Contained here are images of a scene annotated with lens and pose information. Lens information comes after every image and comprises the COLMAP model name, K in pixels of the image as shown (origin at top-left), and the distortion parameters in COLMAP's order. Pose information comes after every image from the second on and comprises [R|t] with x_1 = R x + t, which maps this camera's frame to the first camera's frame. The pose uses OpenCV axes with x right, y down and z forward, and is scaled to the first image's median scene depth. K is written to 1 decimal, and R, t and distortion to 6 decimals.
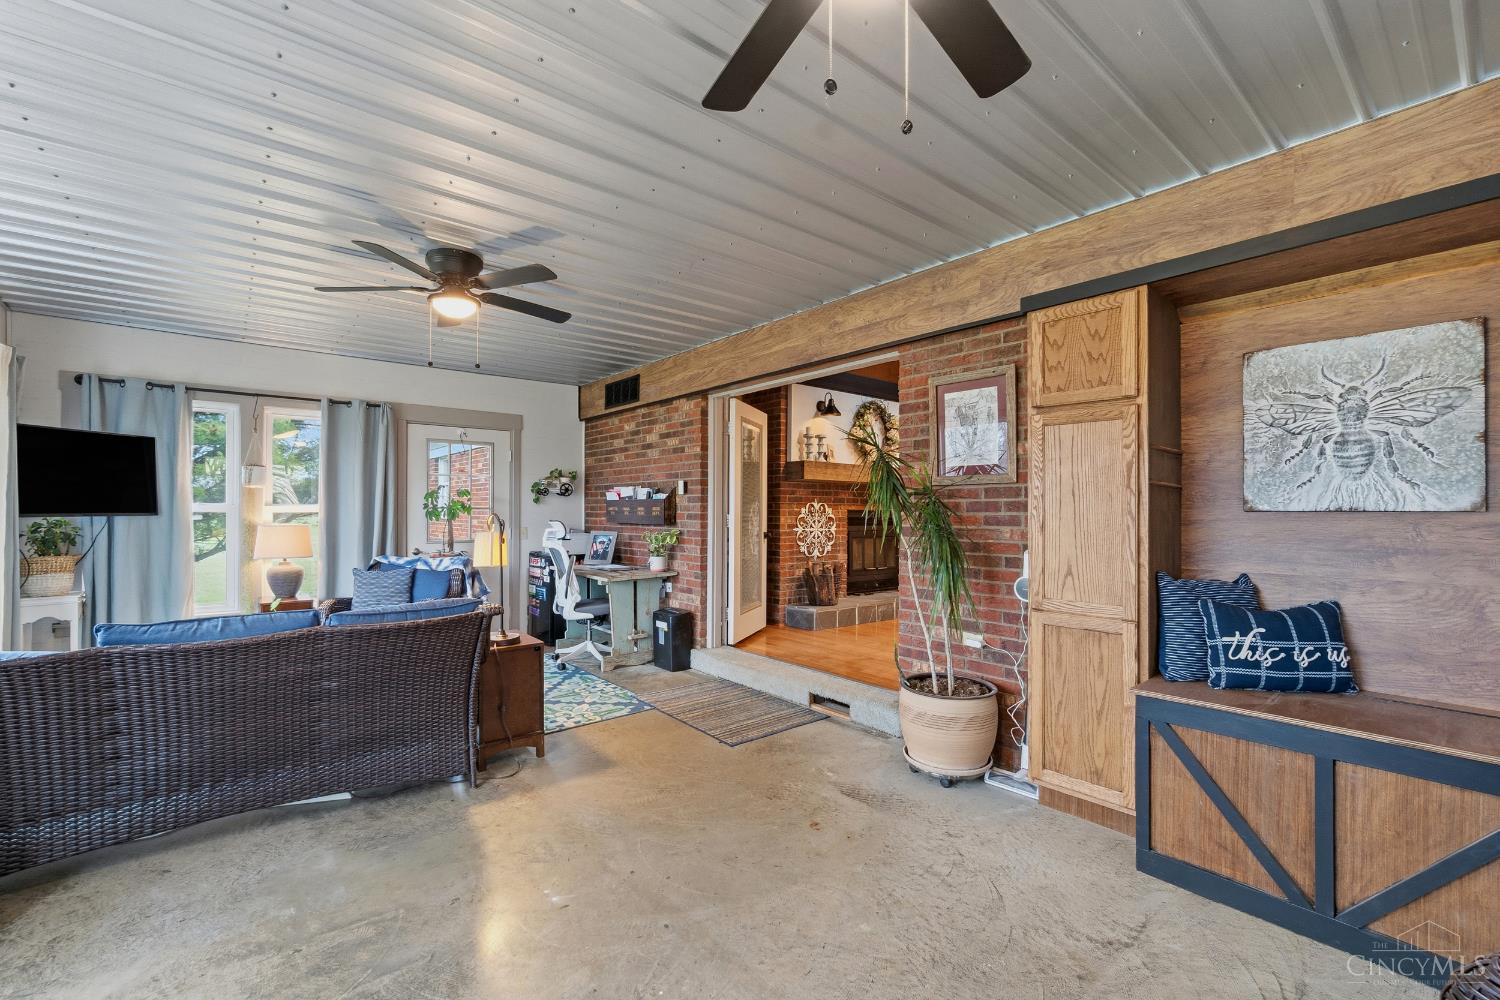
lens RADIAL K [[641.7, 0, 724.9], [0, 641.7, 495.8], [0, 0, 1]] dist [0.000815, 0.000144]
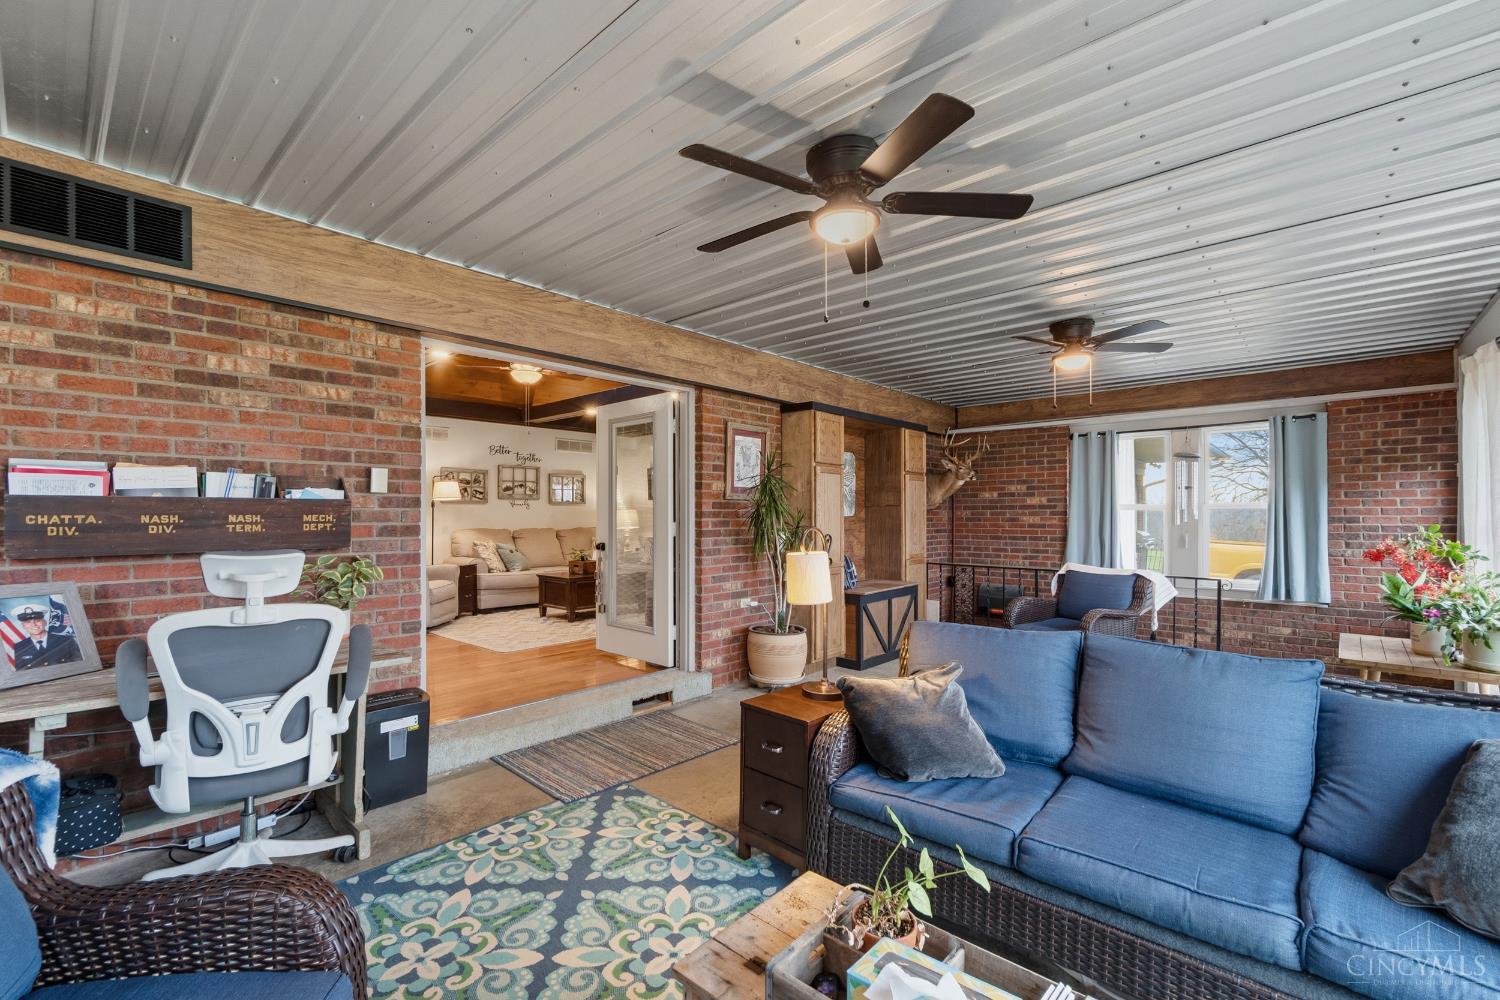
lens RADIAL K [[648.6, 0, 750.0], [0, 648.6, 500.0], [0, 0, 1]] dist [-0.000562, -0.000008]
pose [[-0.168258, 0.017796, 0.985582, -0.649538], [-0.021376, 0.999536, -0.021697, 0.009459], [-0.985511, -0.024718, -0.167799, 0.724939]]
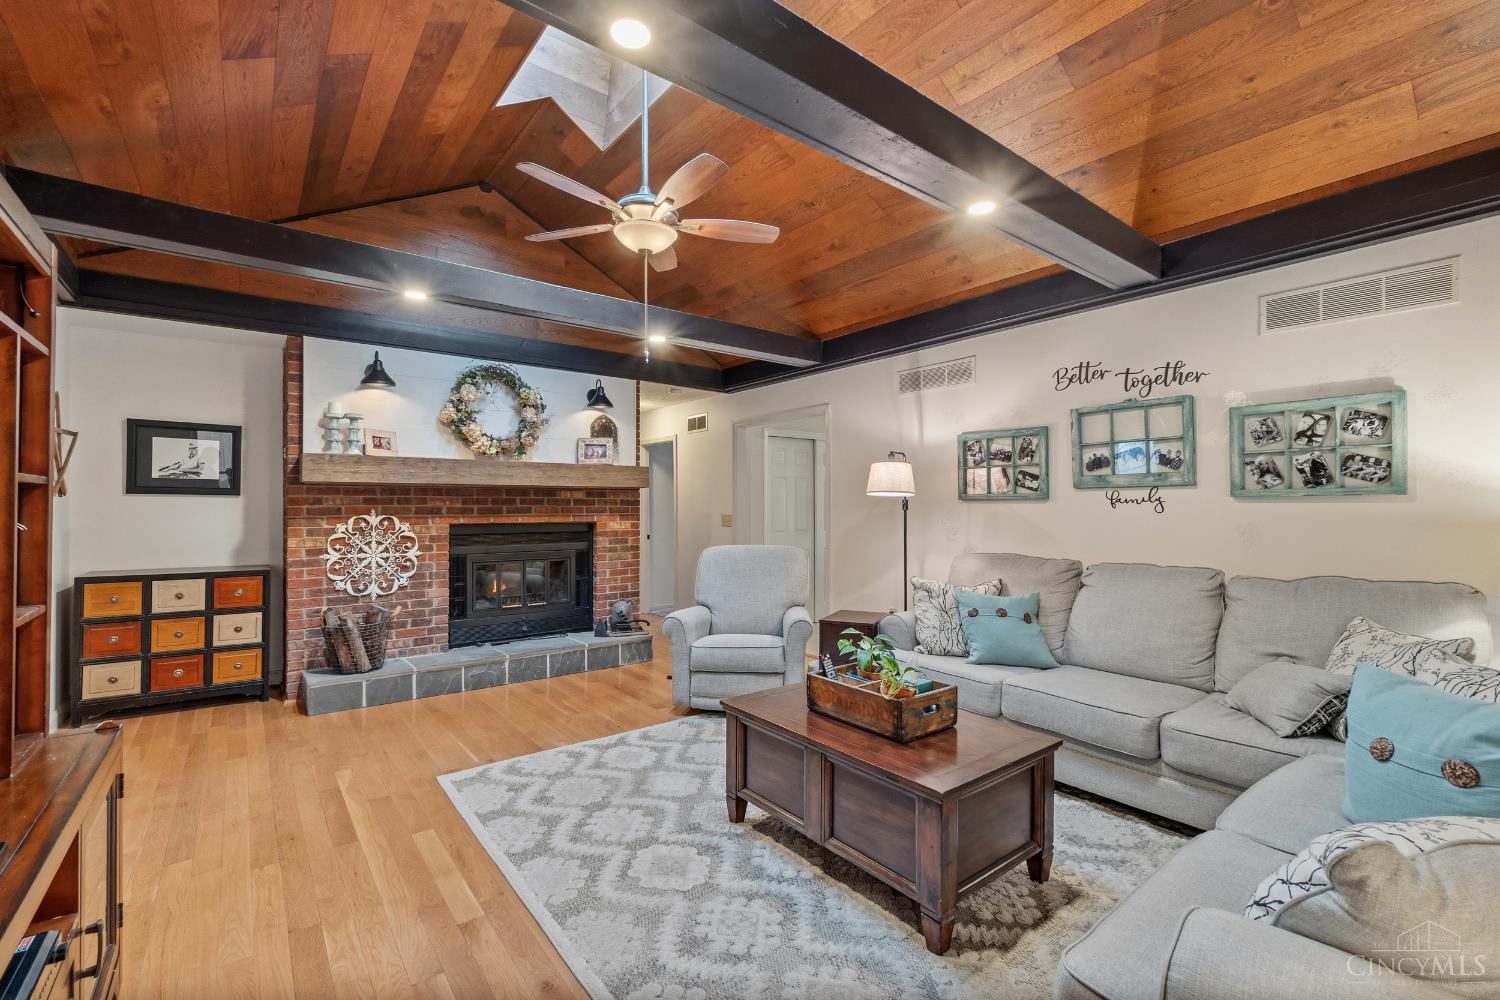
lens RADIAL K [[648.6, 0, 750.0], [0, 648.6, 500.0], [0, 0, 1]] dist [-0.000562, -0.000008]
pose [[0.999916, -0.008435, 0.009826, 0.656166], [0.008288, 0.999855, 0.014879, -0.015292], [-0.009950, -0.014796, 0.999841, 0.387558]]
